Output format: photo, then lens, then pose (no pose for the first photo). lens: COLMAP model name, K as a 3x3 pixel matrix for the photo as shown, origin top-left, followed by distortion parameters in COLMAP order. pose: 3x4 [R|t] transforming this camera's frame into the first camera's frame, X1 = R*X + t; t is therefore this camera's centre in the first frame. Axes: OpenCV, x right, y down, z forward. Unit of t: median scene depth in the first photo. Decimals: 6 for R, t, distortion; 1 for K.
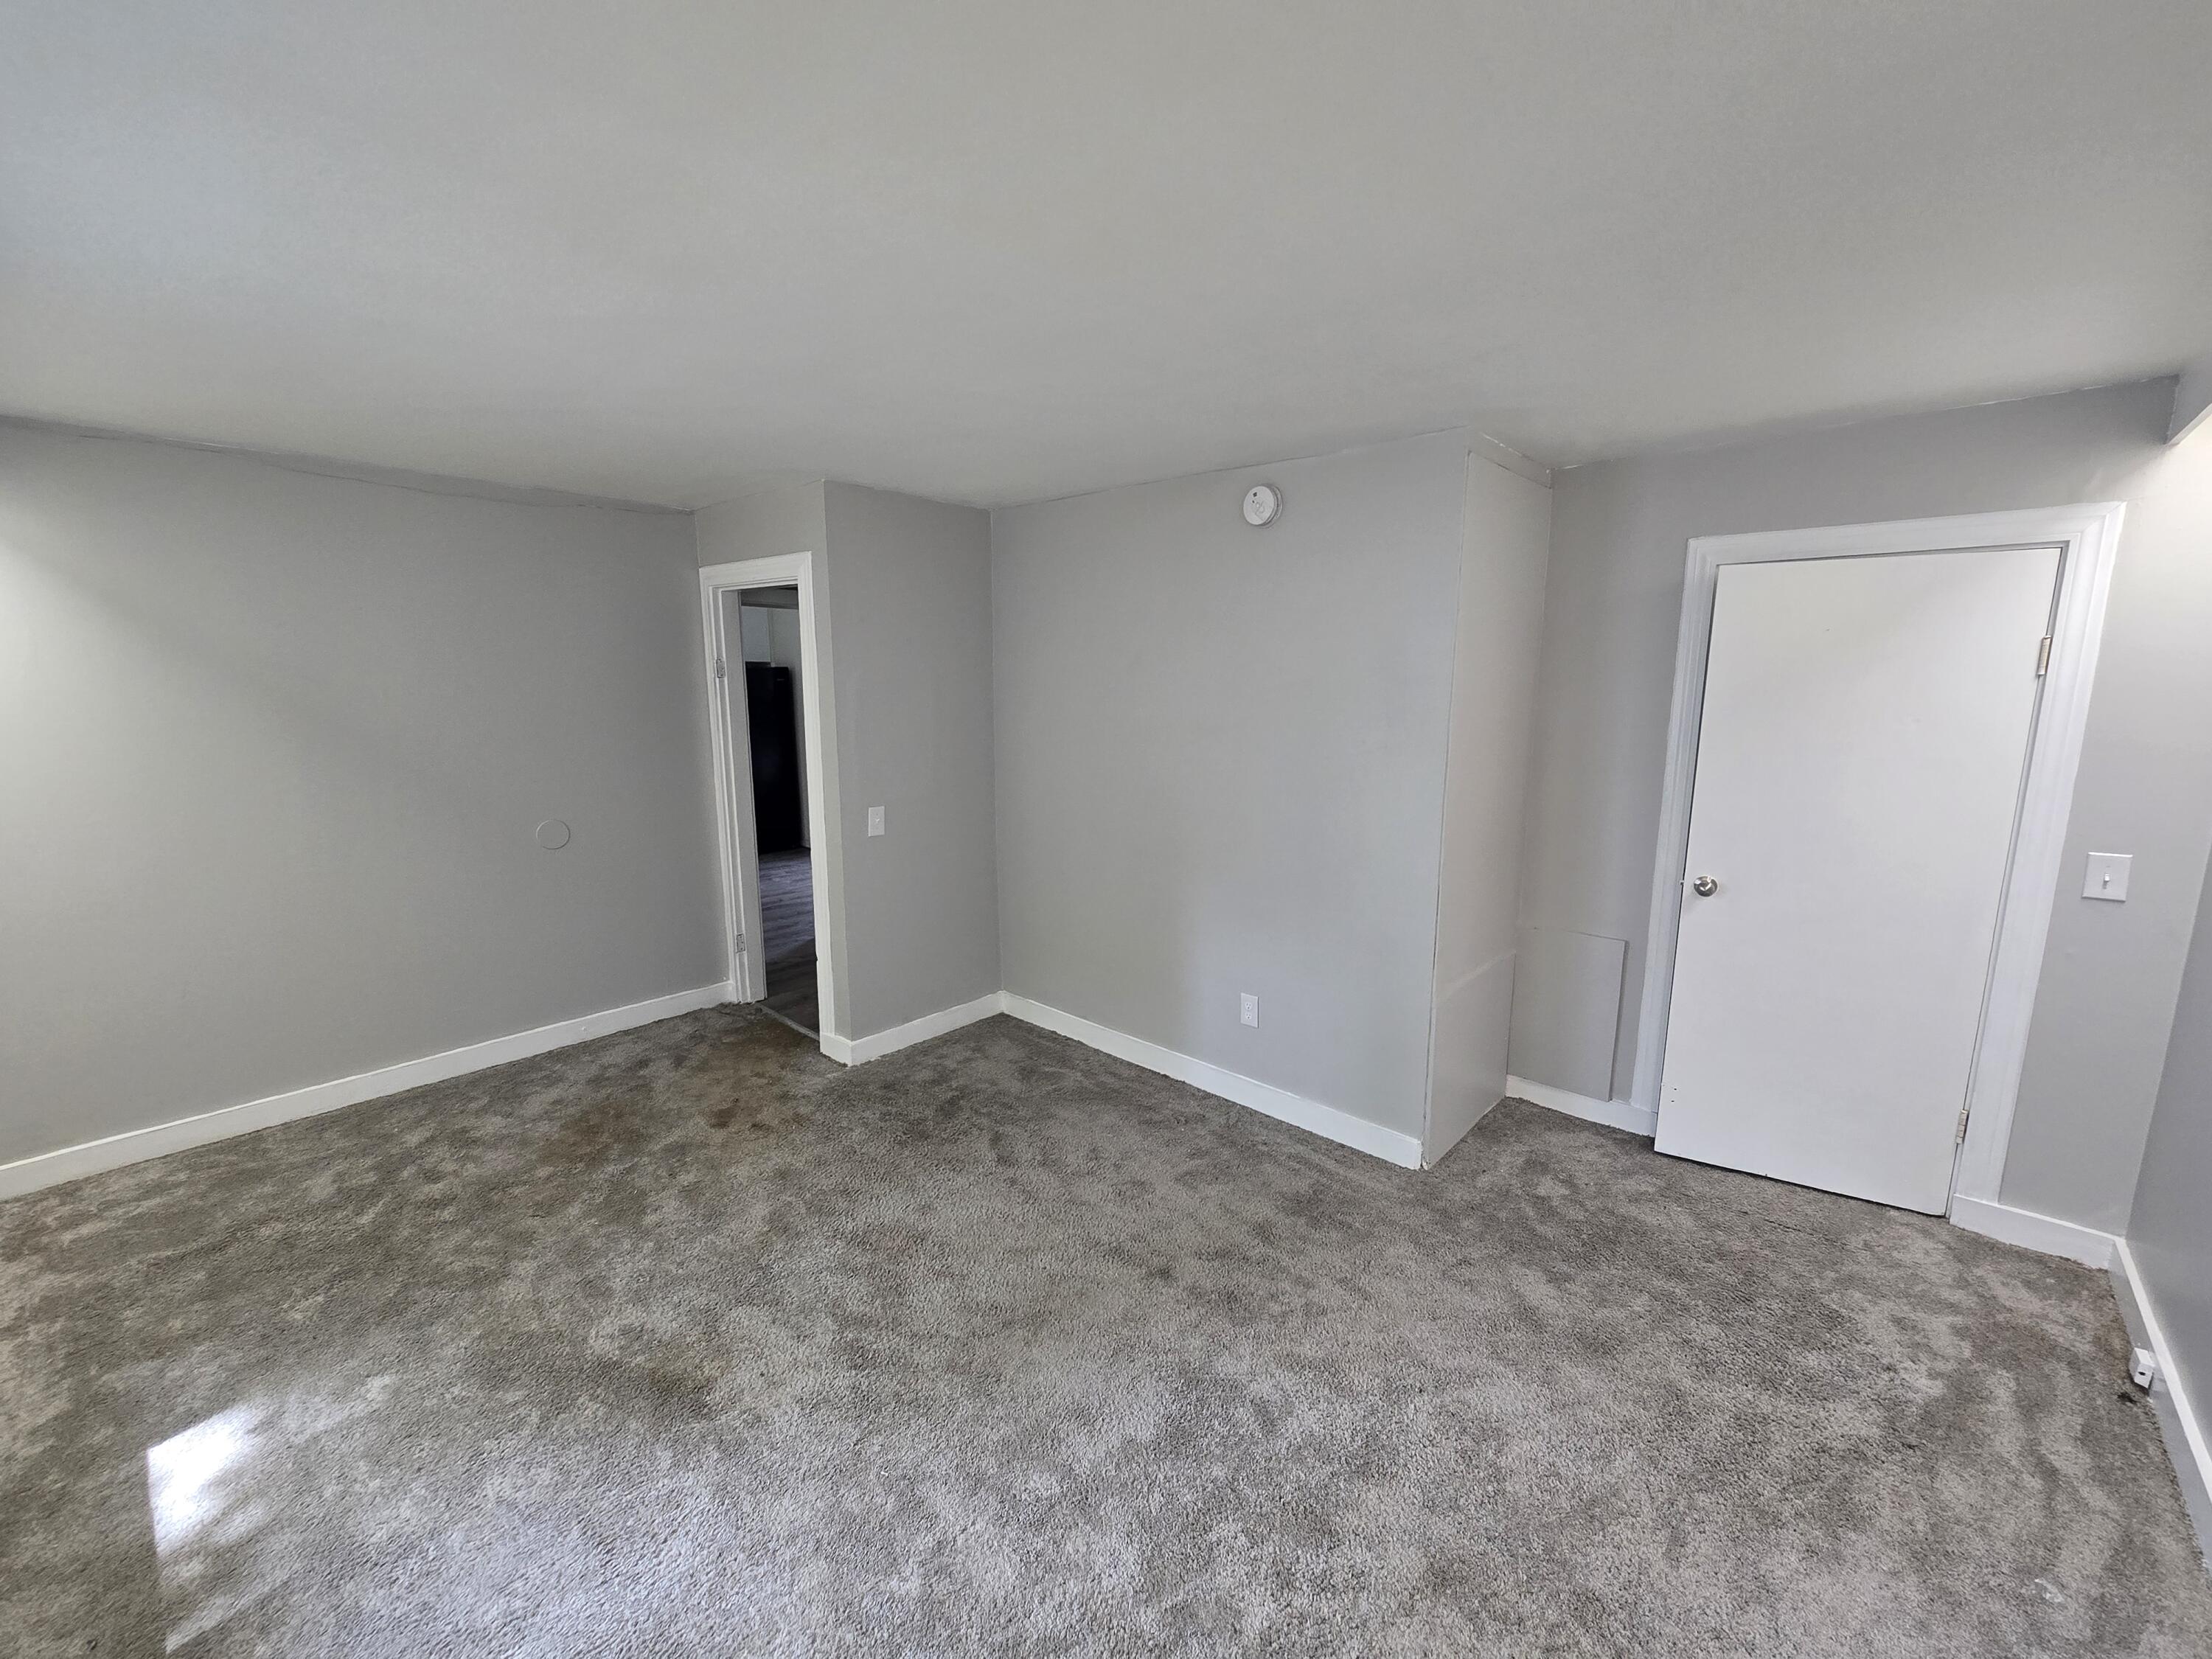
lens RADIAL K [[900.3, 0, 1116.0], [0, 900.3, 837.6], [0, 0, 1]] dist [-0.003380, -0.000059]
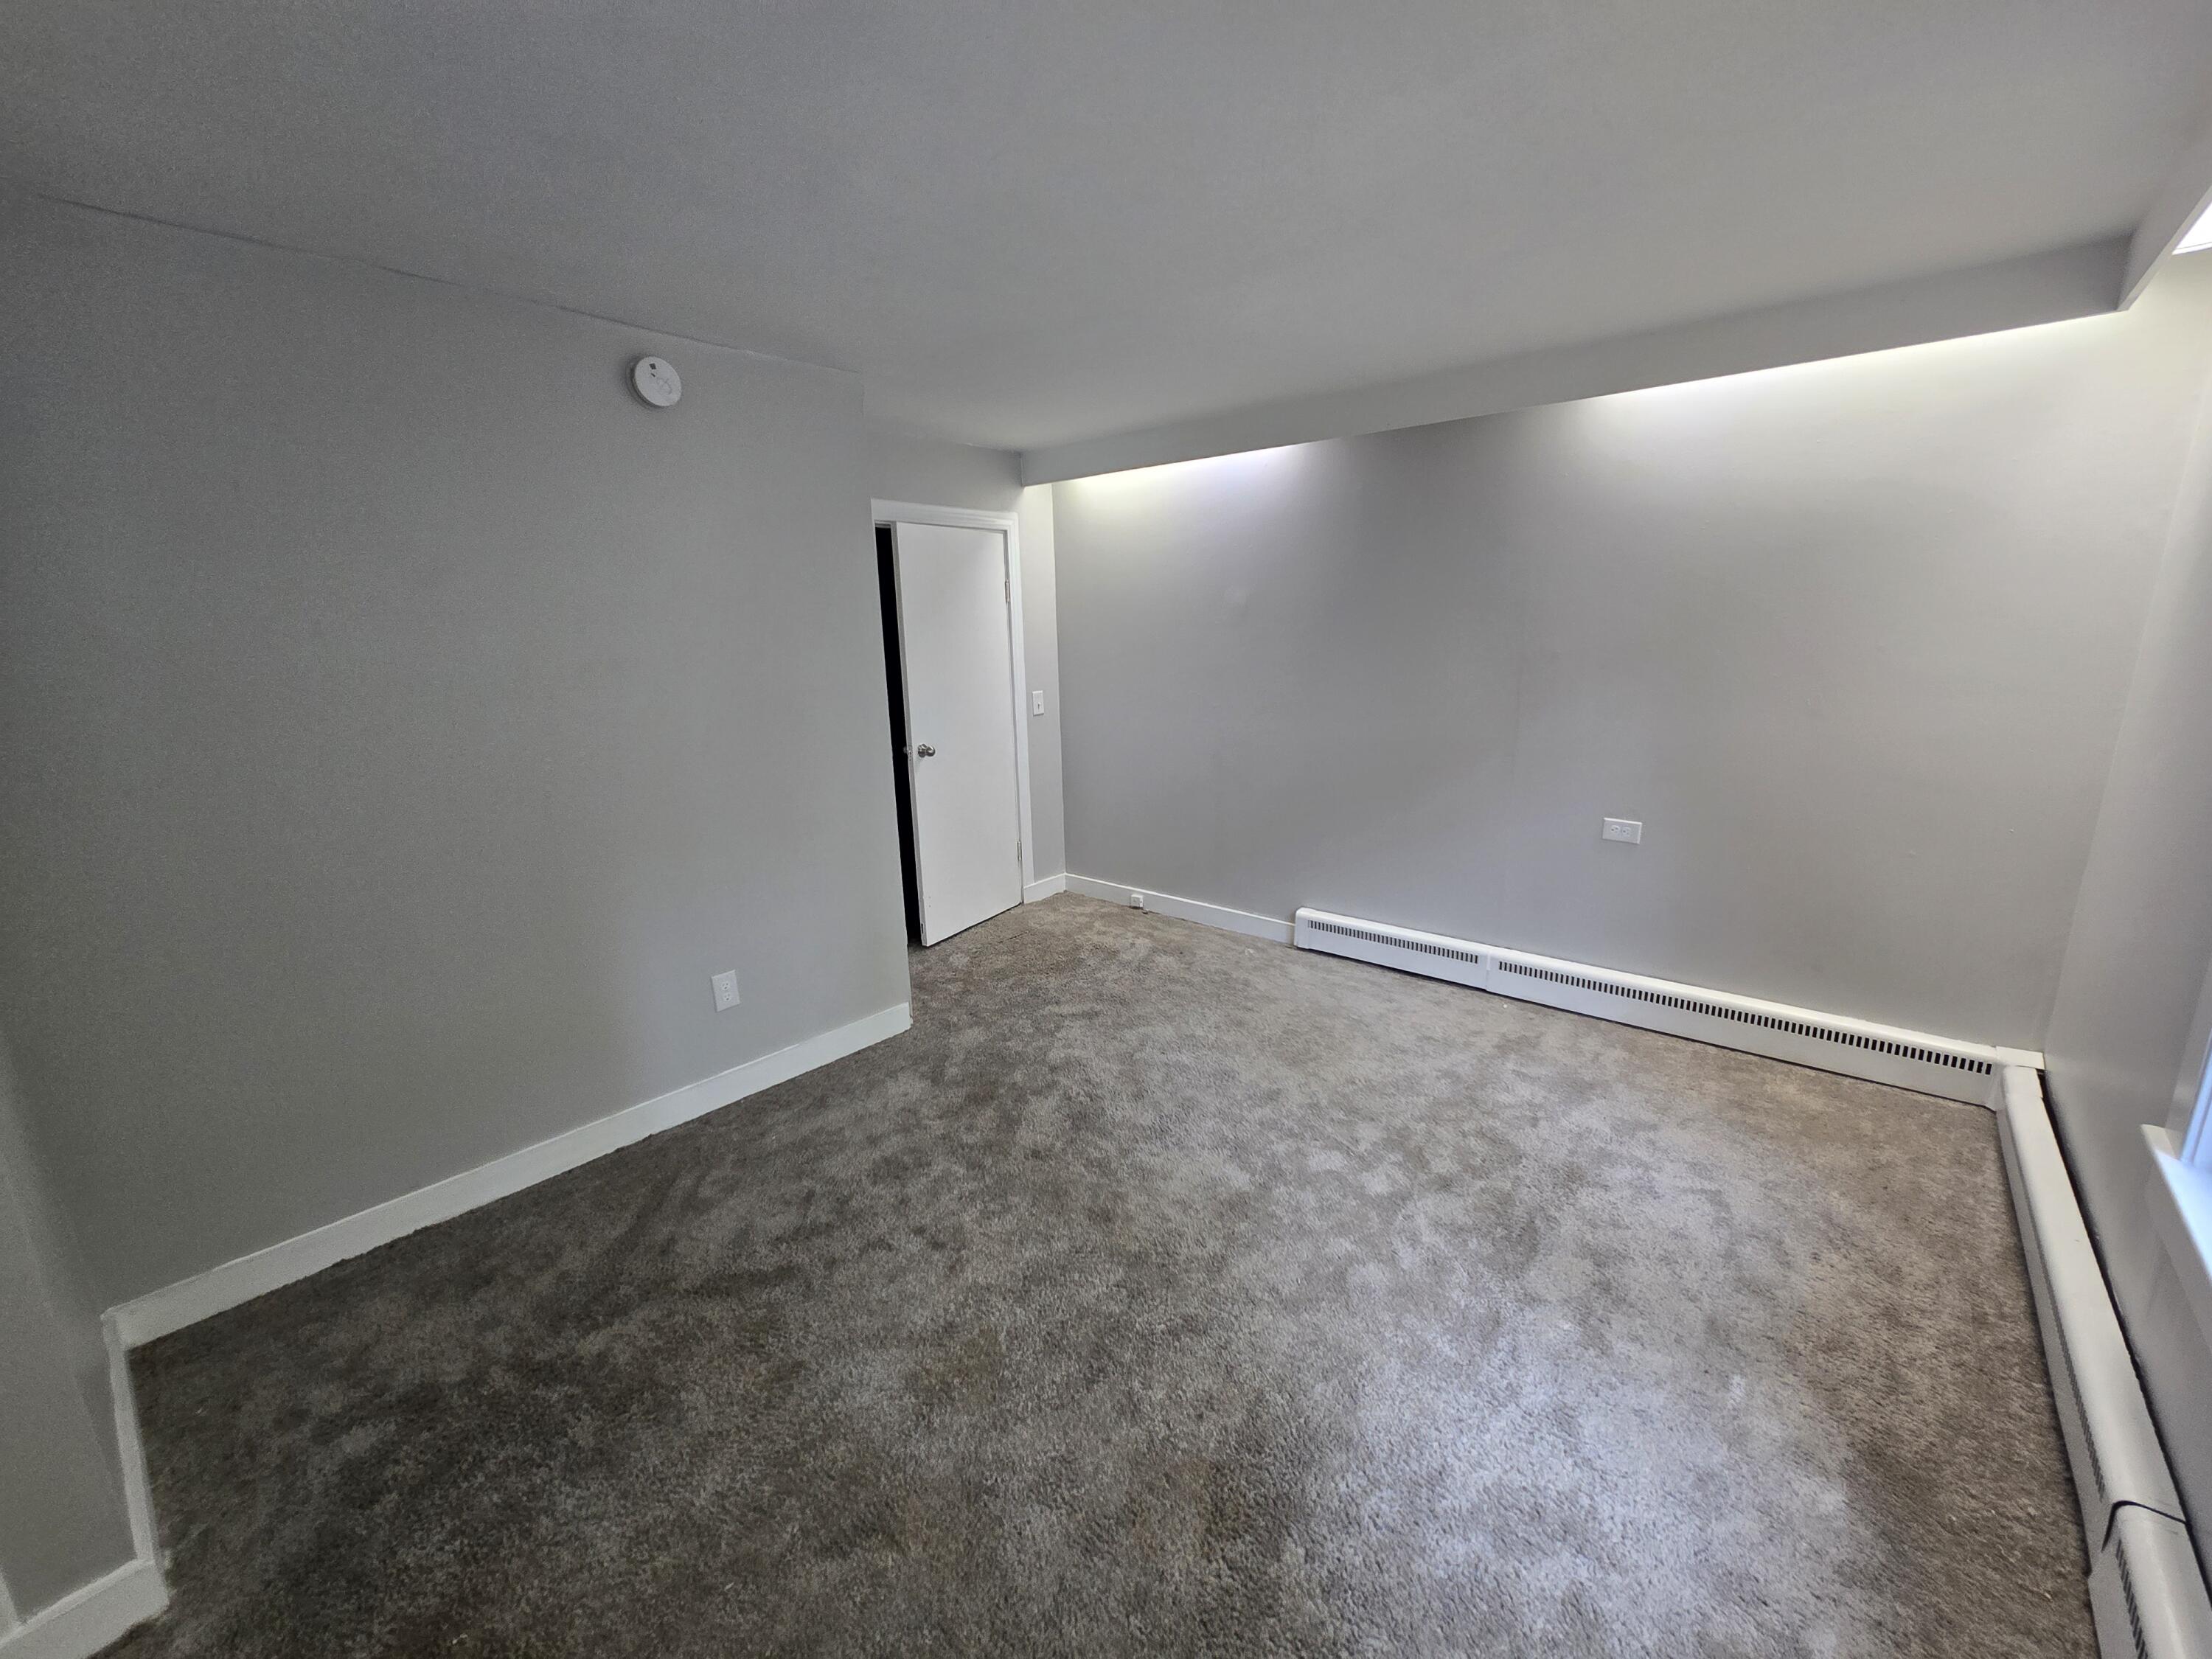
lens RADIAL K [[900.3, 0, 1116.0], [0, 900.3, 837.6], [0, 0, 1]] dist [-0.003380, -0.000059]
pose [[-0.022119, -0.235893, 0.971527, -0.863804], [0.194334, 0.952215, 0.235628, -0.102563], [-0.980686, 0.194013, 0.024780, 0.764730]]
